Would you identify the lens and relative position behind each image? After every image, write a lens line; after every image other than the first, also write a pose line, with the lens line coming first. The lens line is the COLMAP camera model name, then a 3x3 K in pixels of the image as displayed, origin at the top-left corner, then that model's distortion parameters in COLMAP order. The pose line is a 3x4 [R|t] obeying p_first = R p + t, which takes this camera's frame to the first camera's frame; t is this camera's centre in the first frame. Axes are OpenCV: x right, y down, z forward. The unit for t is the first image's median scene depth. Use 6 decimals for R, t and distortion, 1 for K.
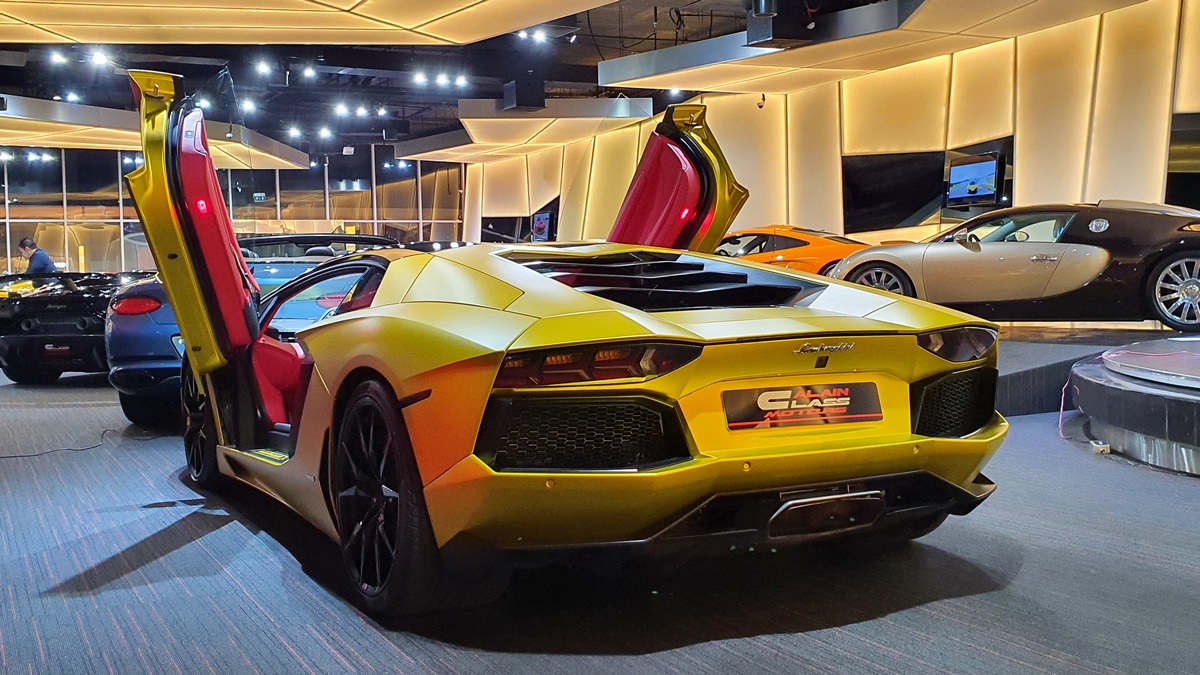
lens RADIAL K [[1252.9, 0, 600.0], [0, 1252.9, 337.5], [0, 0, 1]] dist [0.255031, -0.882586]
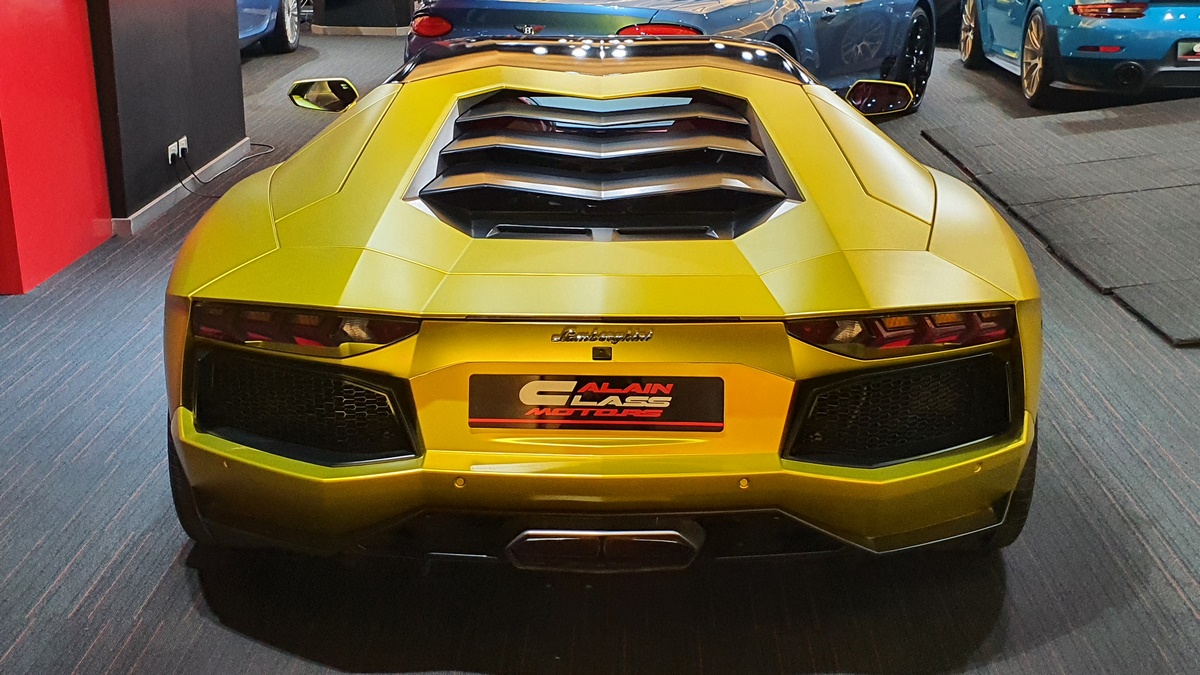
lens RADIAL K [[1614.5, 0, 583.9], [0, 1614.5, 348.0], [0, 0, 1]] dist [0.264689, -0.966001]
pose [[0.878099, 0.153335, -0.453245, 0.557105], [-0.041587, 0.968134, 0.246956, -0.201910], [0.476669, -0.198003, 0.856494, 0.186708]]
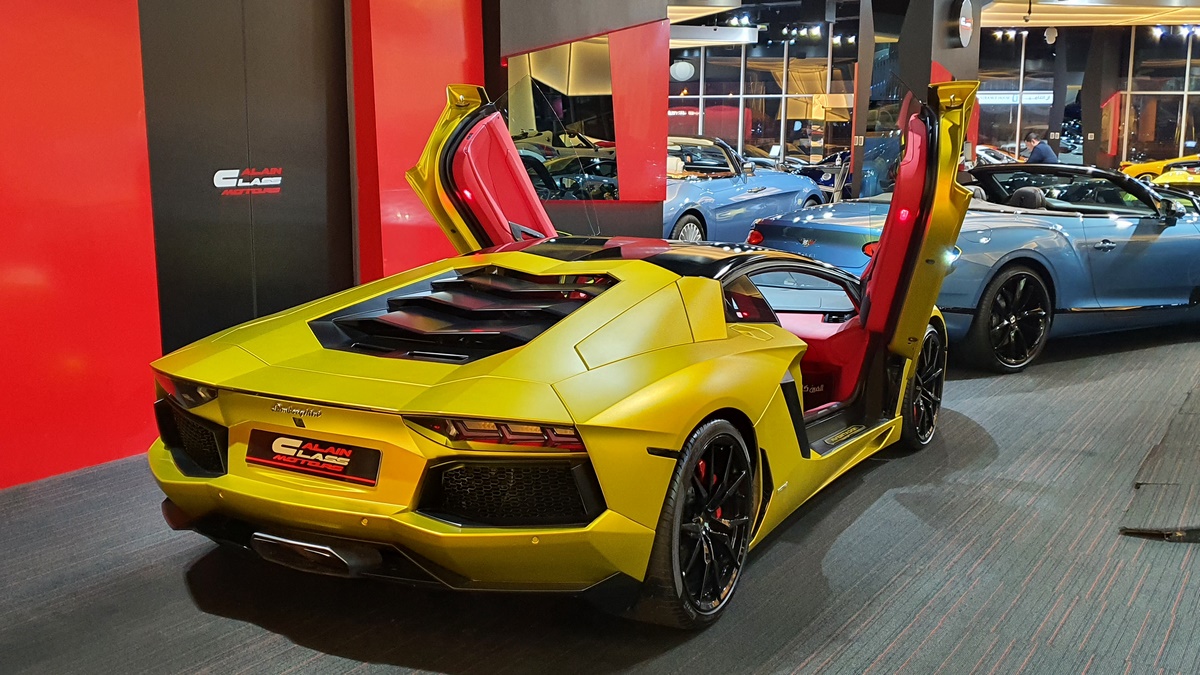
lens RADIAL K [[1252.9, 0, 600.0], [0, 1252.9, 337.5], [0, 0, 1]] dist [0.255031, -0.882586]
pose [[0.542117, 0.162291, -0.824482, 1.167883], [-0.062345, 0.986236, 0.153138, -0.230153], [0.837987, -0.031616, 0.544774, 0.581130]]
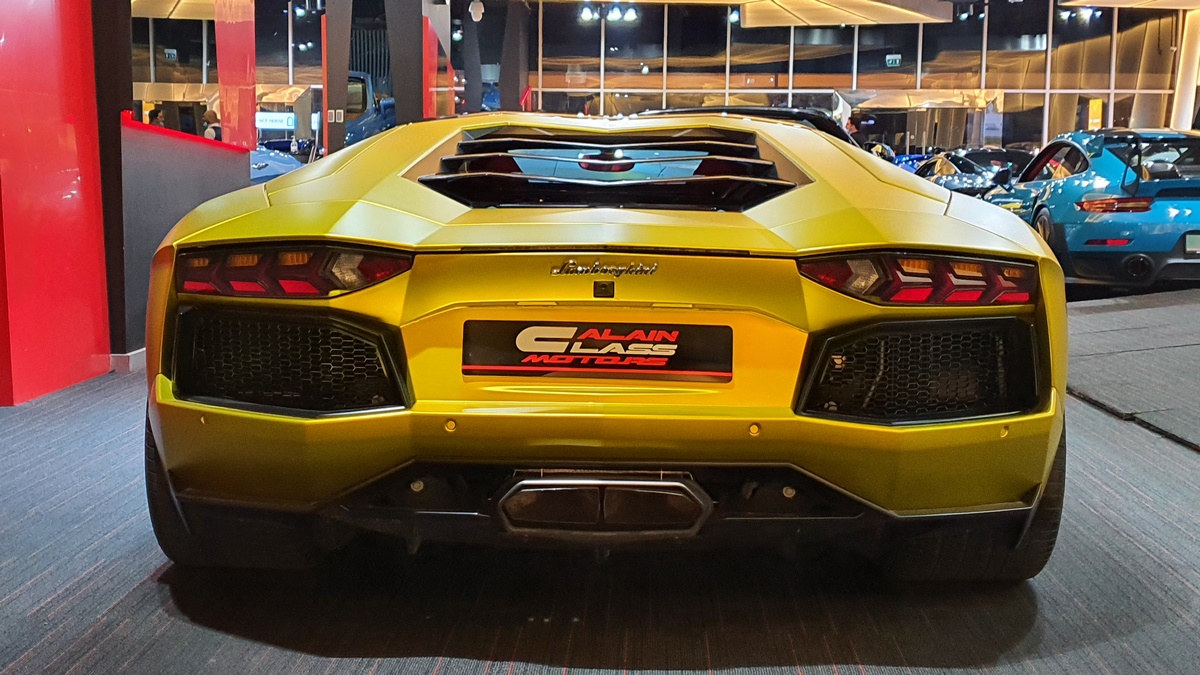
lens RADIAL K [[1614.5, 0, 583.9], [0, 1614.5, 348.0], [0, 0, 1]] dist [0.264689, -0.966001]
pose [[0.873676, 0.083483, -0.479292, 0.561057], [-0.053035, 0.995639, 0.076746, -0.014945], [0.483608, -0.041632, 0.874294, 0.208355]]
